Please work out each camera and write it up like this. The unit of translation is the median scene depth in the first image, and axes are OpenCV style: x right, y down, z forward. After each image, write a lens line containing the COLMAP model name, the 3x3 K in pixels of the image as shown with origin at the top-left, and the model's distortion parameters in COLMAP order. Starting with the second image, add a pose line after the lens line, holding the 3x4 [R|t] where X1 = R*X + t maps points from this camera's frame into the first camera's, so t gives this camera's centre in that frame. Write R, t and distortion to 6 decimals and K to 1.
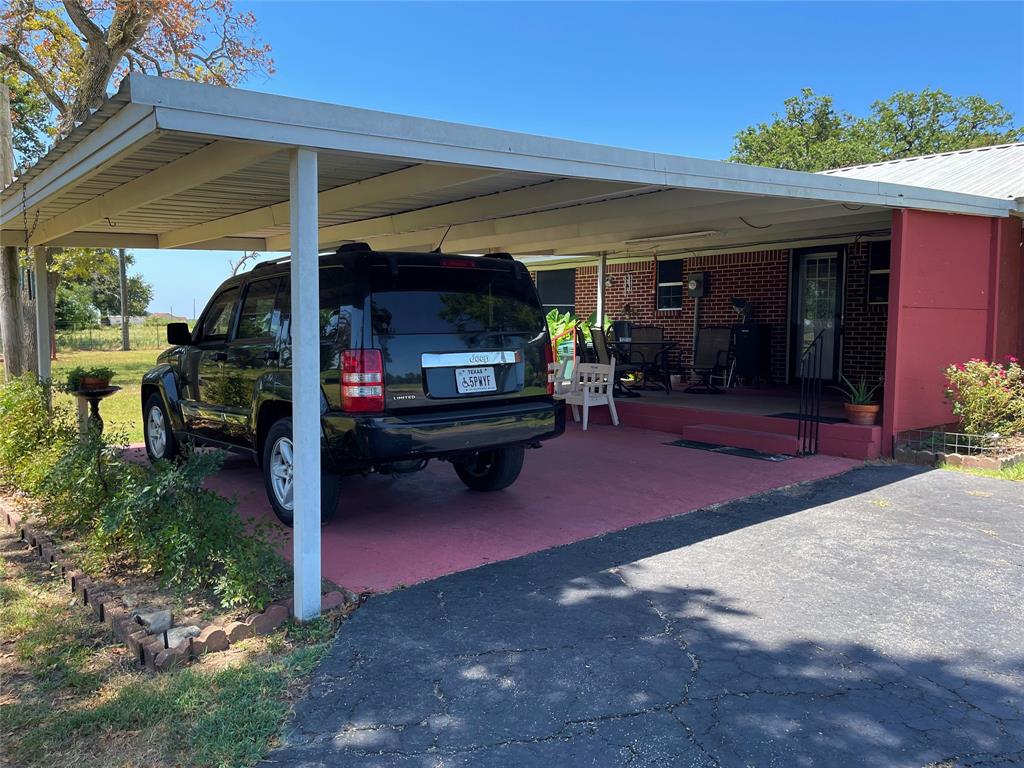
lens RADIAL K [[777.2, 0, 517.4], [0, 777.2, 383.6], [0, 0, 1]] dist [0.058548, -0.051470]
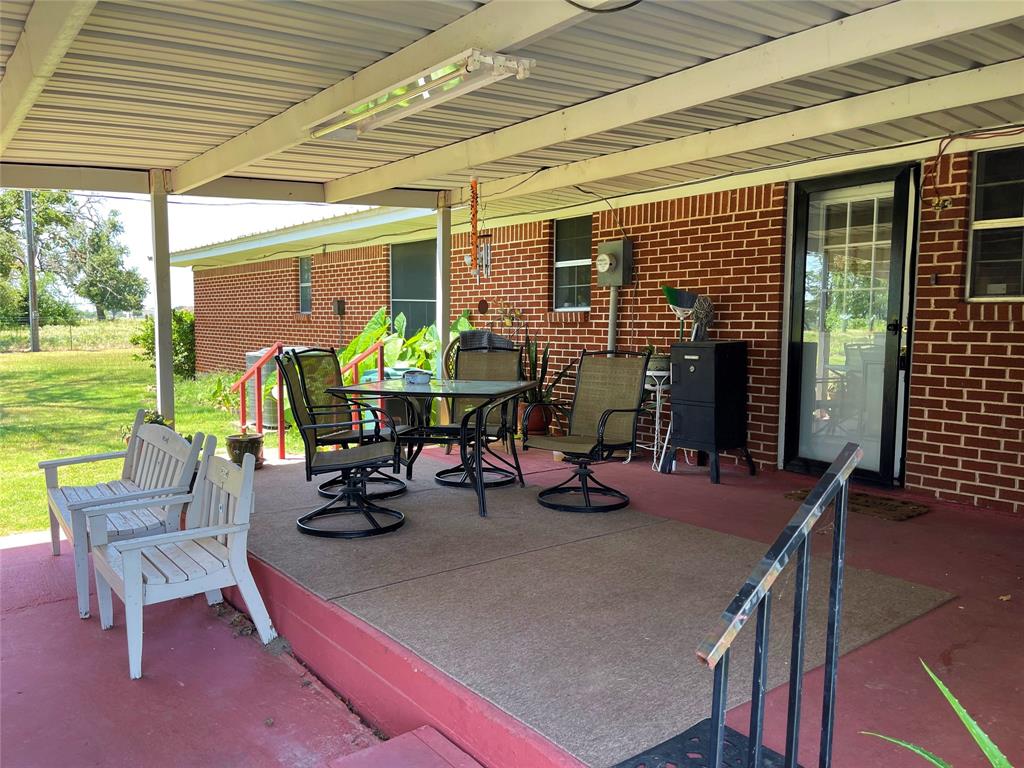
lens RADIAL K [[777.2, 0, 504.0], [0, 777.2, 386.9], [0, 0, 1]] dist [0.058548, -0.051470]
pose [[0.997929, 0.004625, -0.064155, 0.206398], [-0.003693, 0.999886, 0.014646, -0.055432], [0.064215, -0.014378, 0.997832, 0.513758]]
